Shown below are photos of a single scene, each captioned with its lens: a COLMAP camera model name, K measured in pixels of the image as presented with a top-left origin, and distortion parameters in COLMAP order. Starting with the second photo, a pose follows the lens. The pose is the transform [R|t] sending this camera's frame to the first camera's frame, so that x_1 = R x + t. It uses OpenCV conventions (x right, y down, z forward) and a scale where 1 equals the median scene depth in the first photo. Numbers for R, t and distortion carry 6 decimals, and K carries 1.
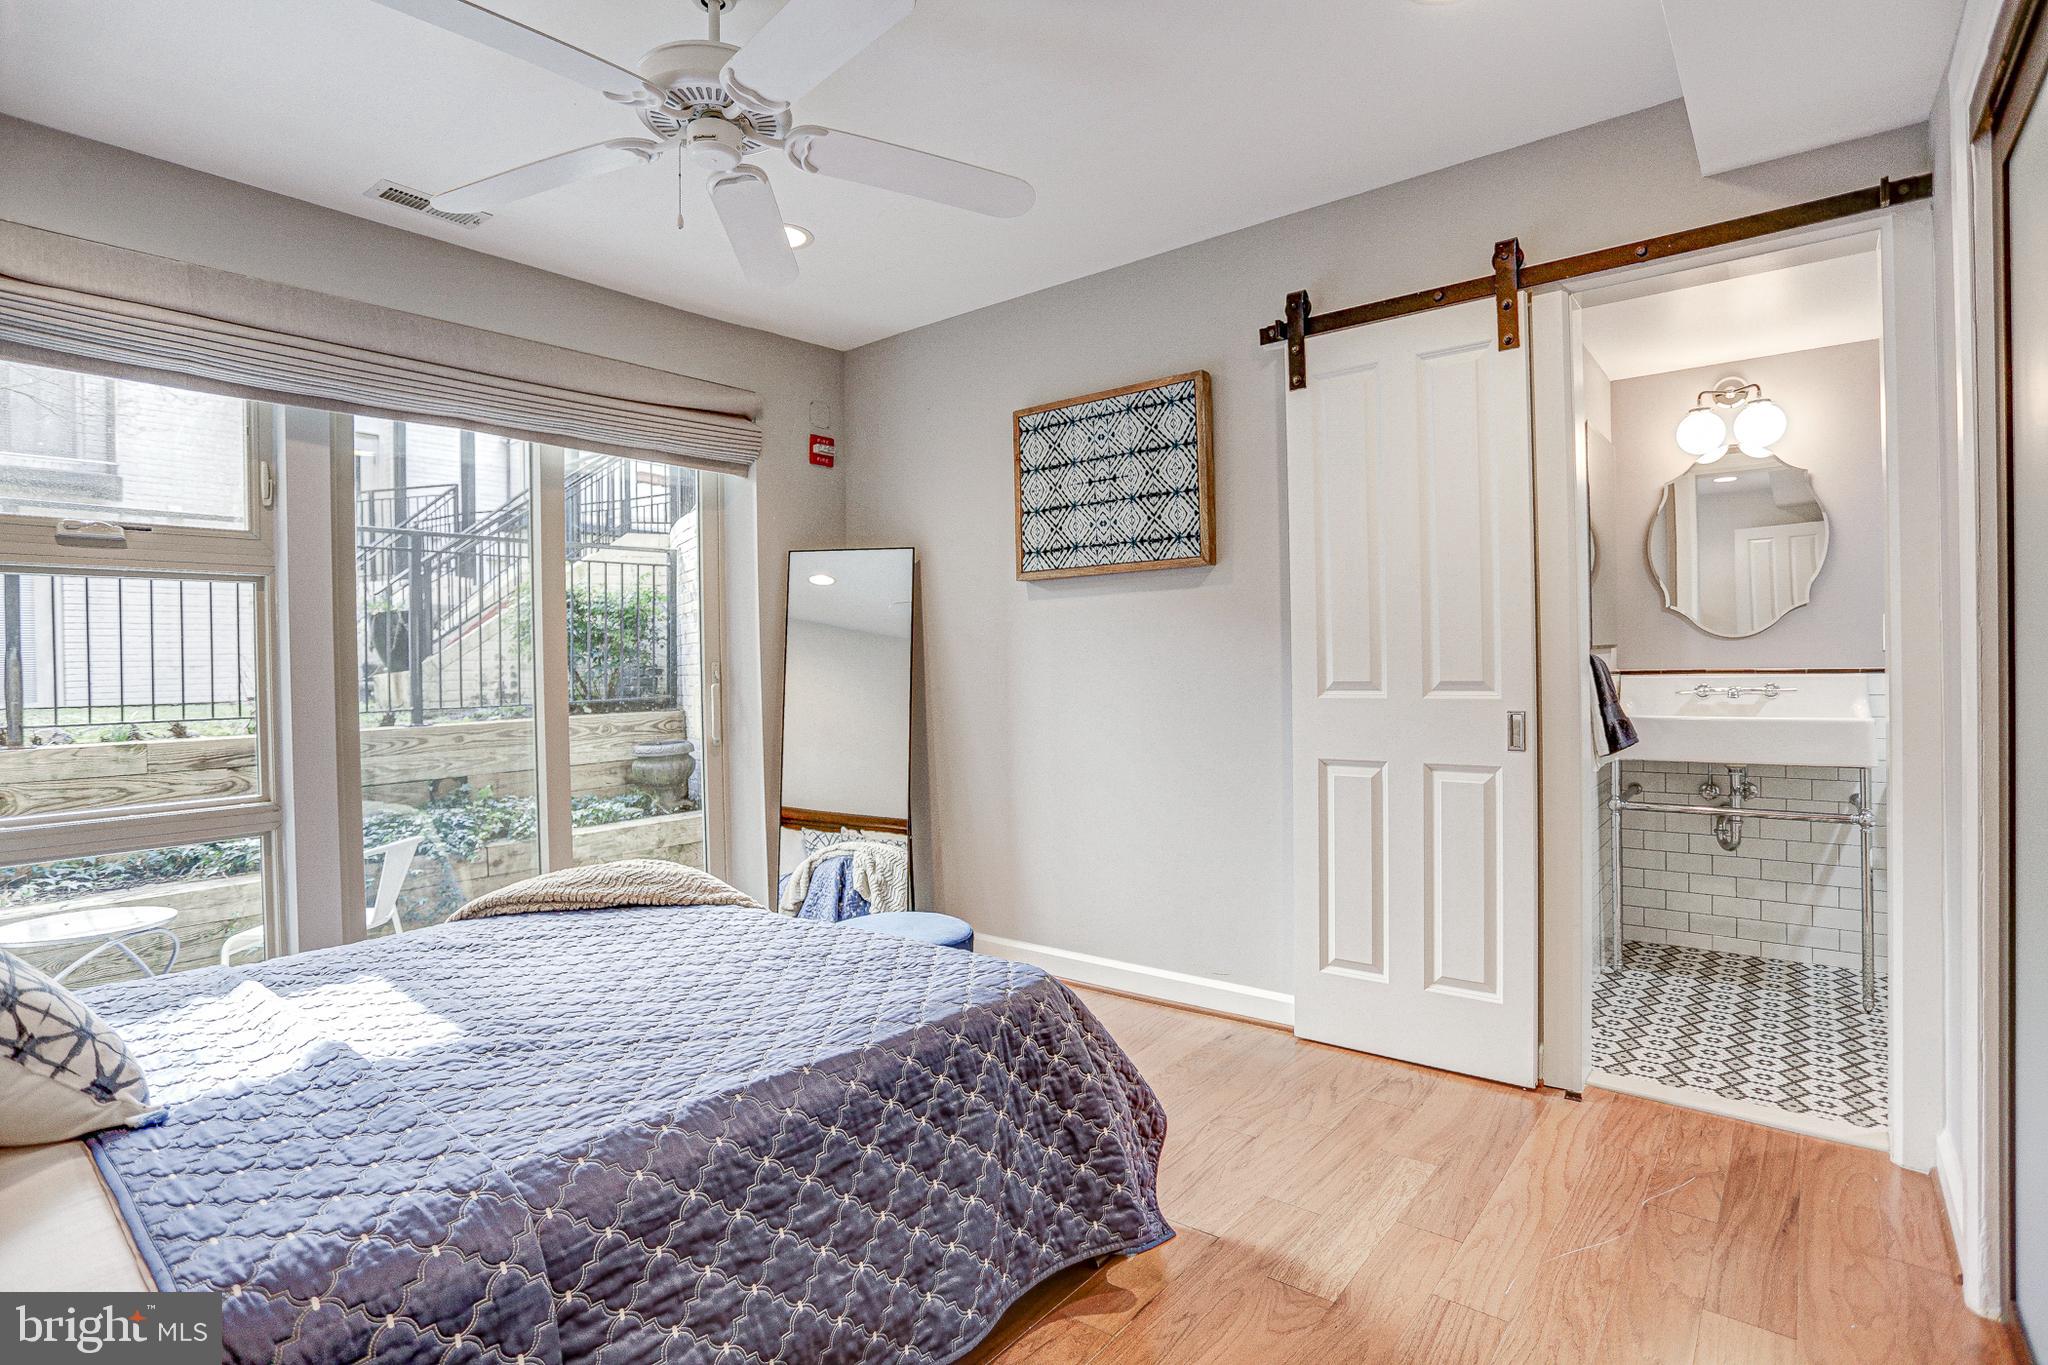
lens RADIAL K [[1003.9, 0, 1019.6], [0, 1003.9, 672.0], [0, 0, 1]] dist [-0.073041, 0.032155]
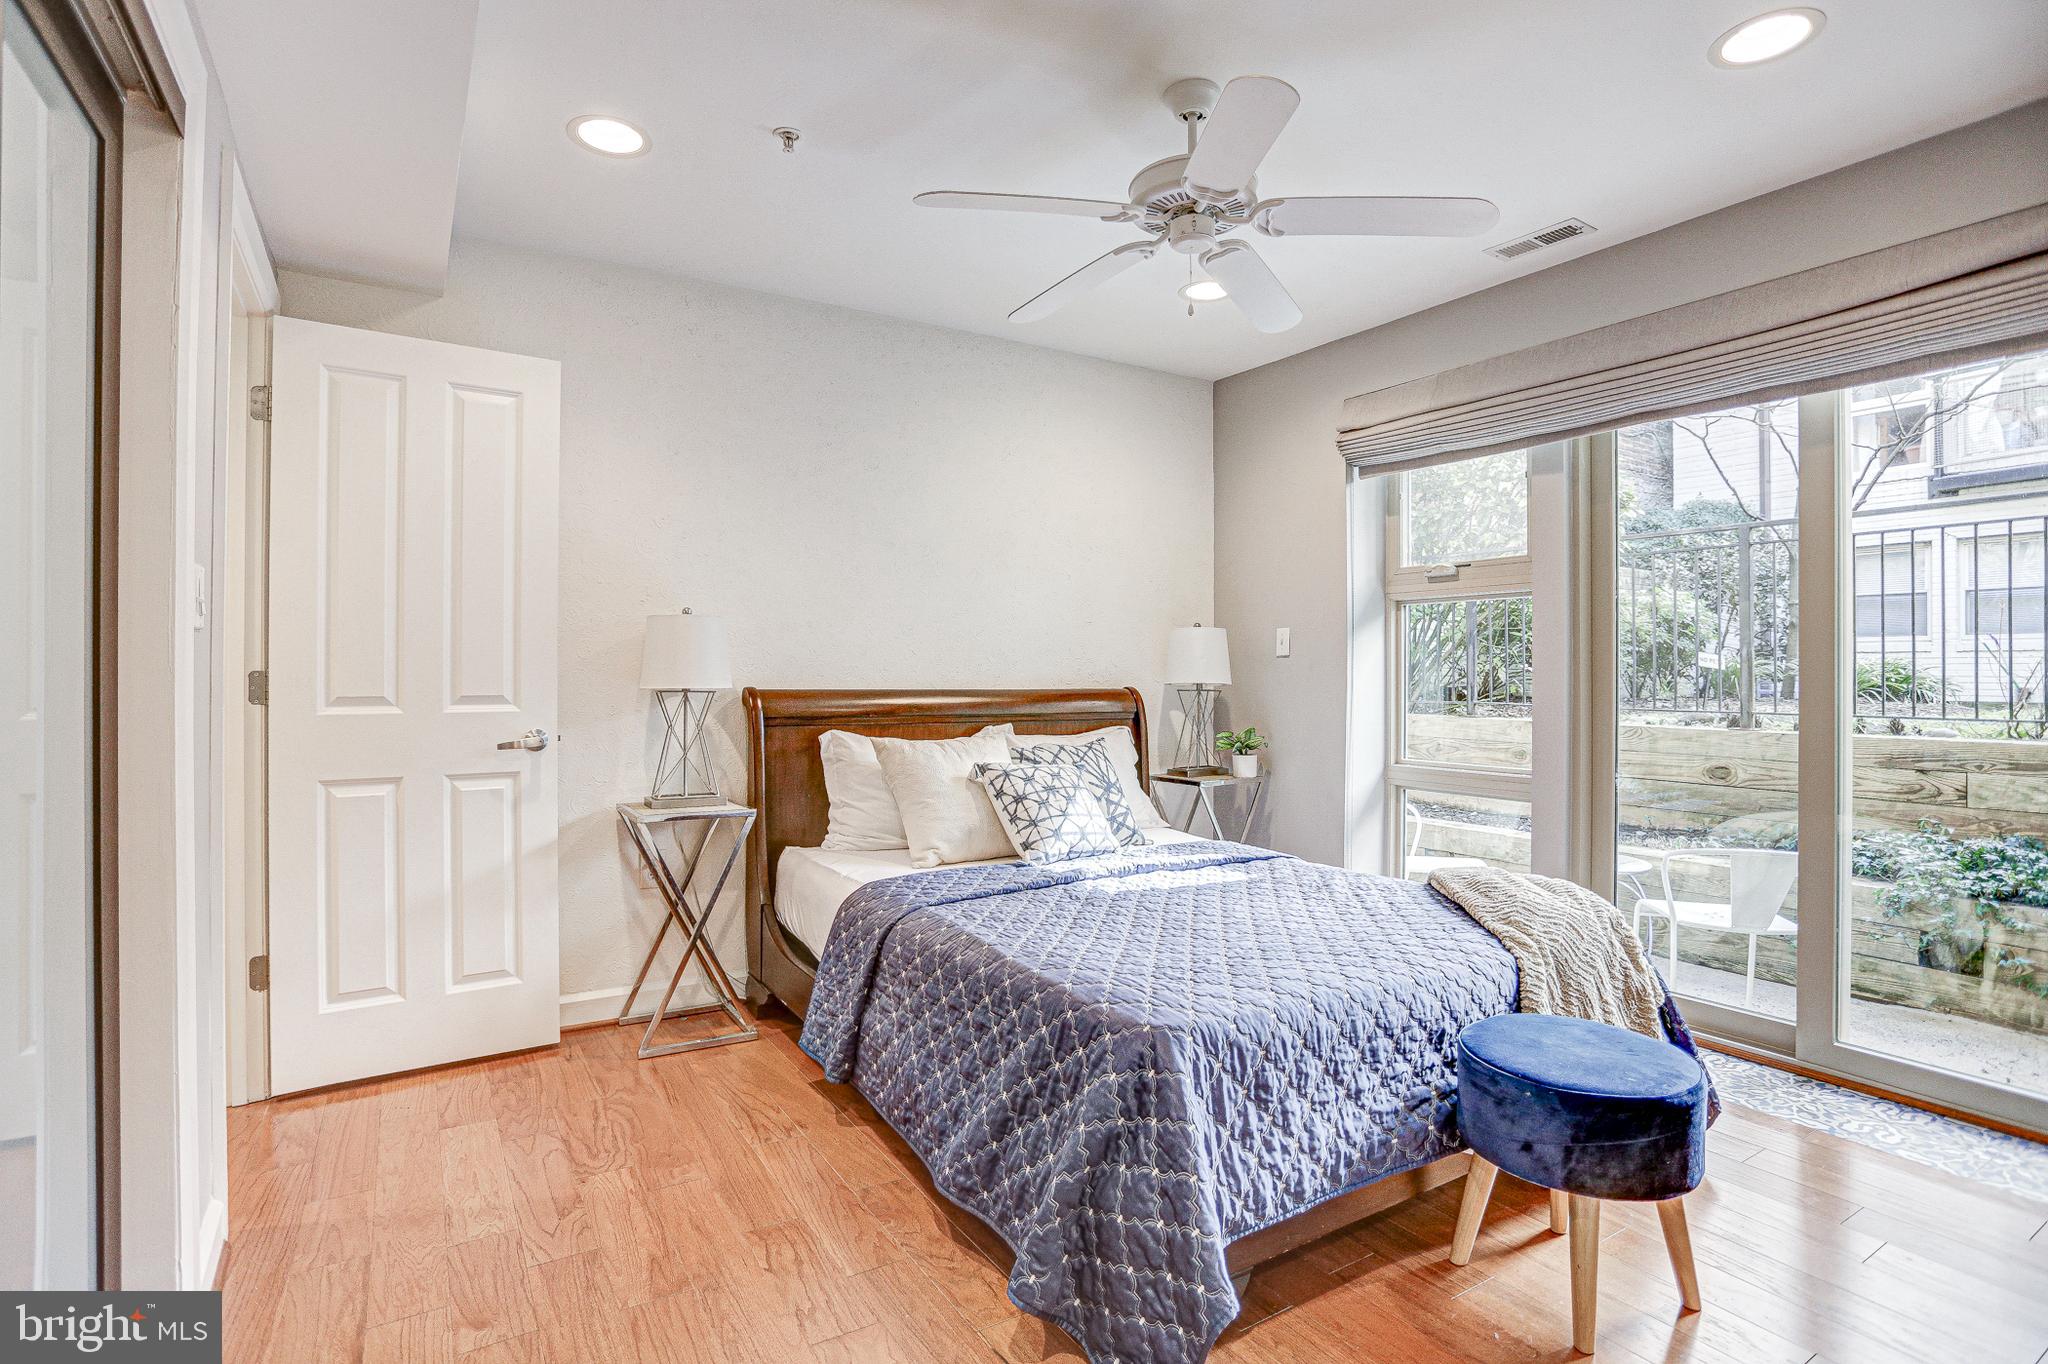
lens RADIAL K [[1002.5, 0, 1014.9], [0, 1002.5, 669.3], [0, 0, 1]] dist [-0.068799, 0.028553]
pose [[-0.320360, 0.014861, -0.947179, 0.596968], [-0.006667, 0.999817, 0.017942, -0.017454], [0.947272, 0.012063, -0.320203, 0.776829]]
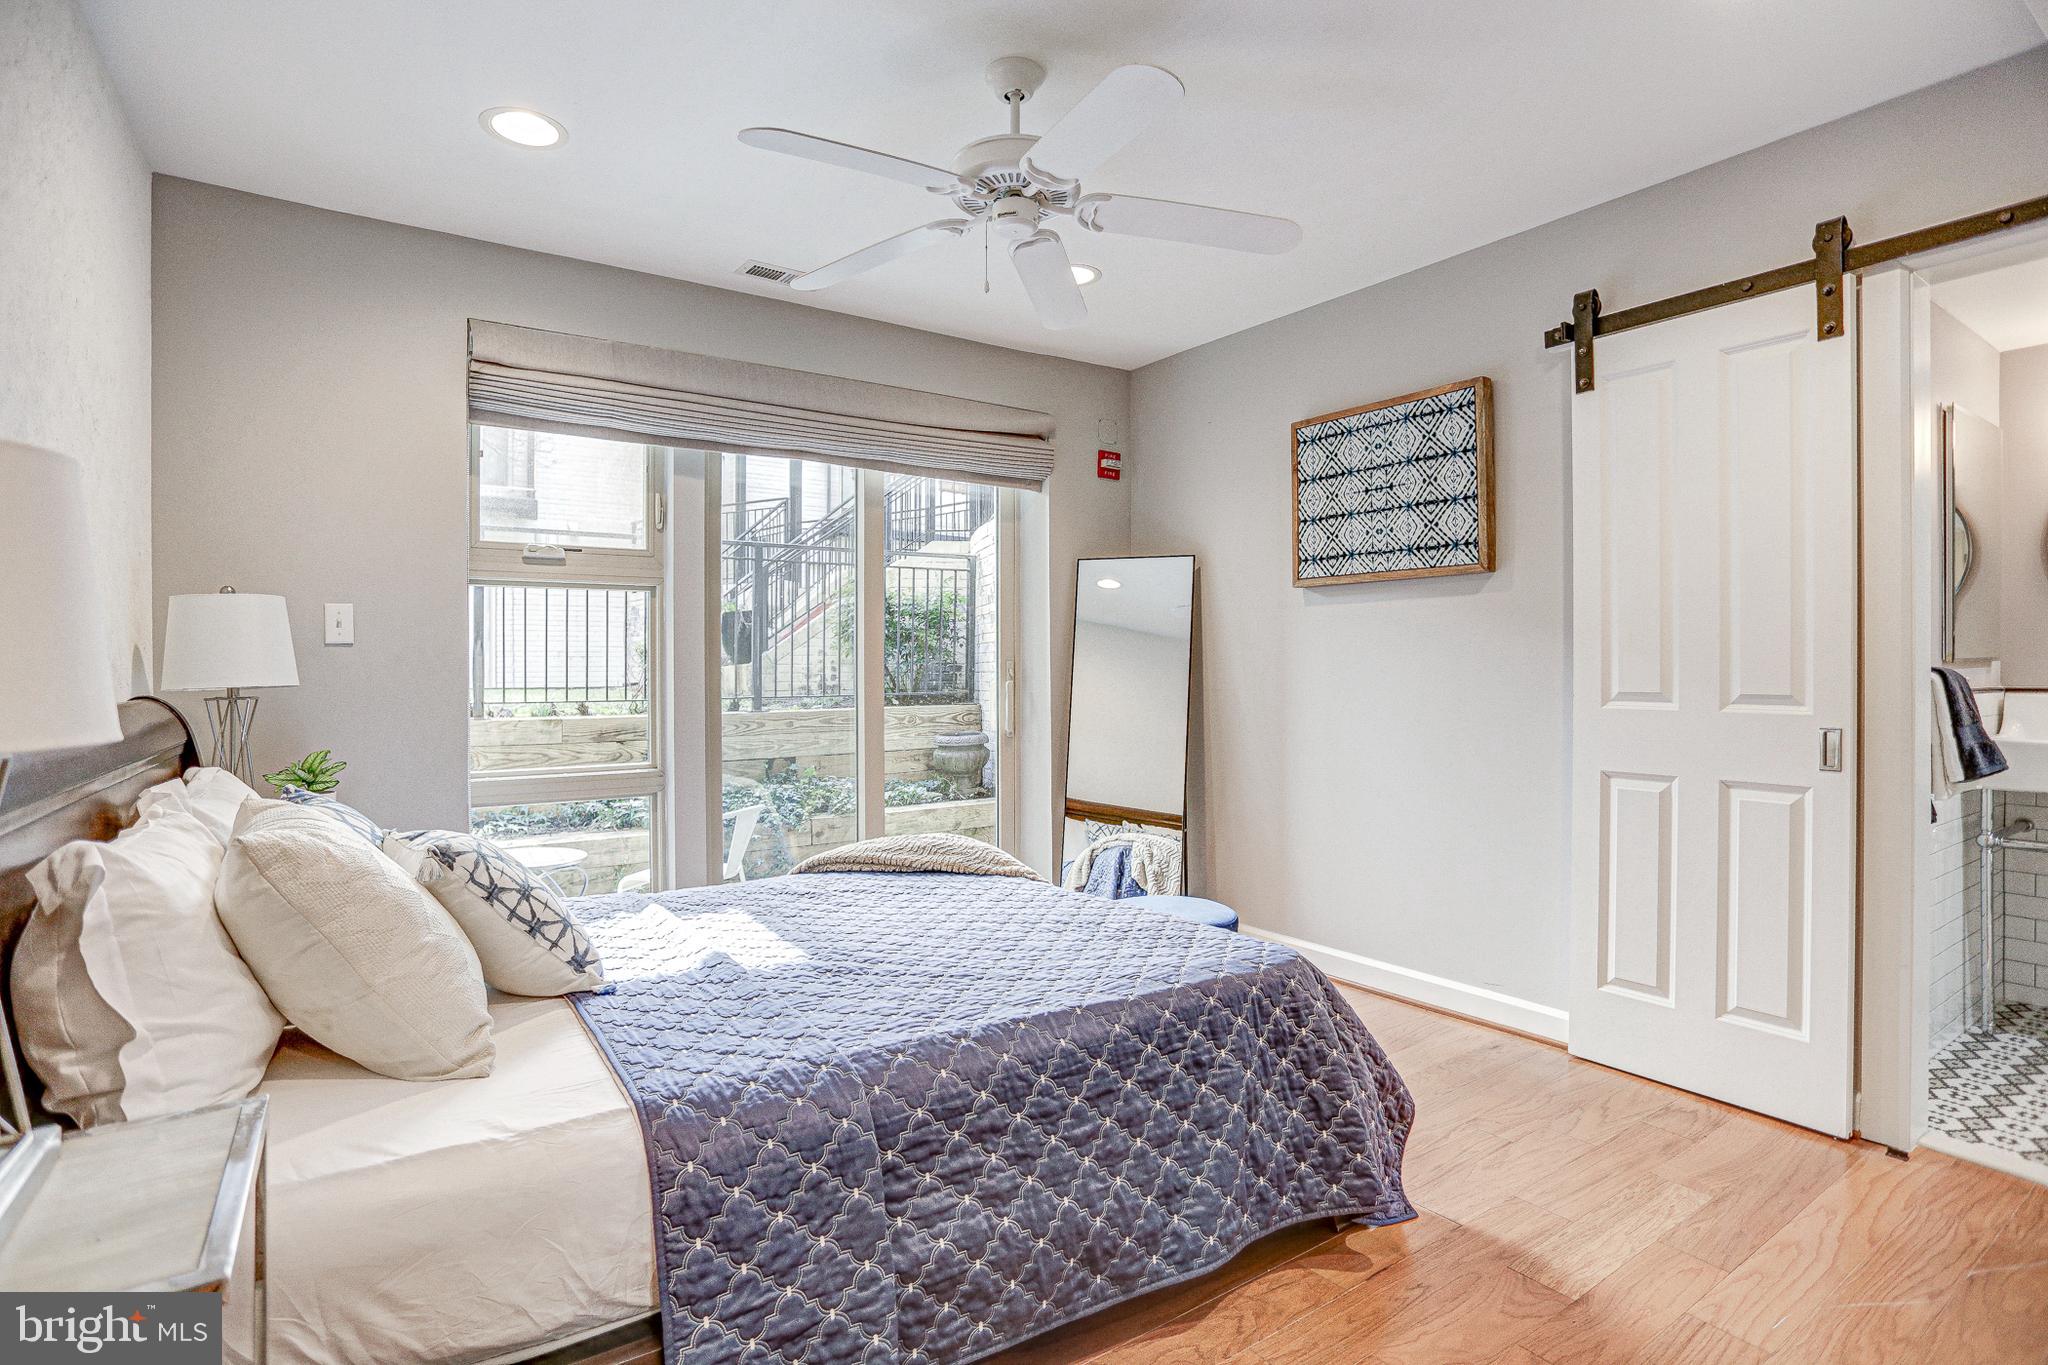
lens RADIAL K [[1002.5, 0, 1014.9], [0, 1002.5, 669.8], [0, 0, 1]] dist [-0.068799, 0.028553]
pose [[0.958265, 0.018273, -0.285296, 0.022027], [-0.018801, 0.999823, 0.000888, -0.001661], [0.285262, 0.004513, 0.958439, -0.082099]]
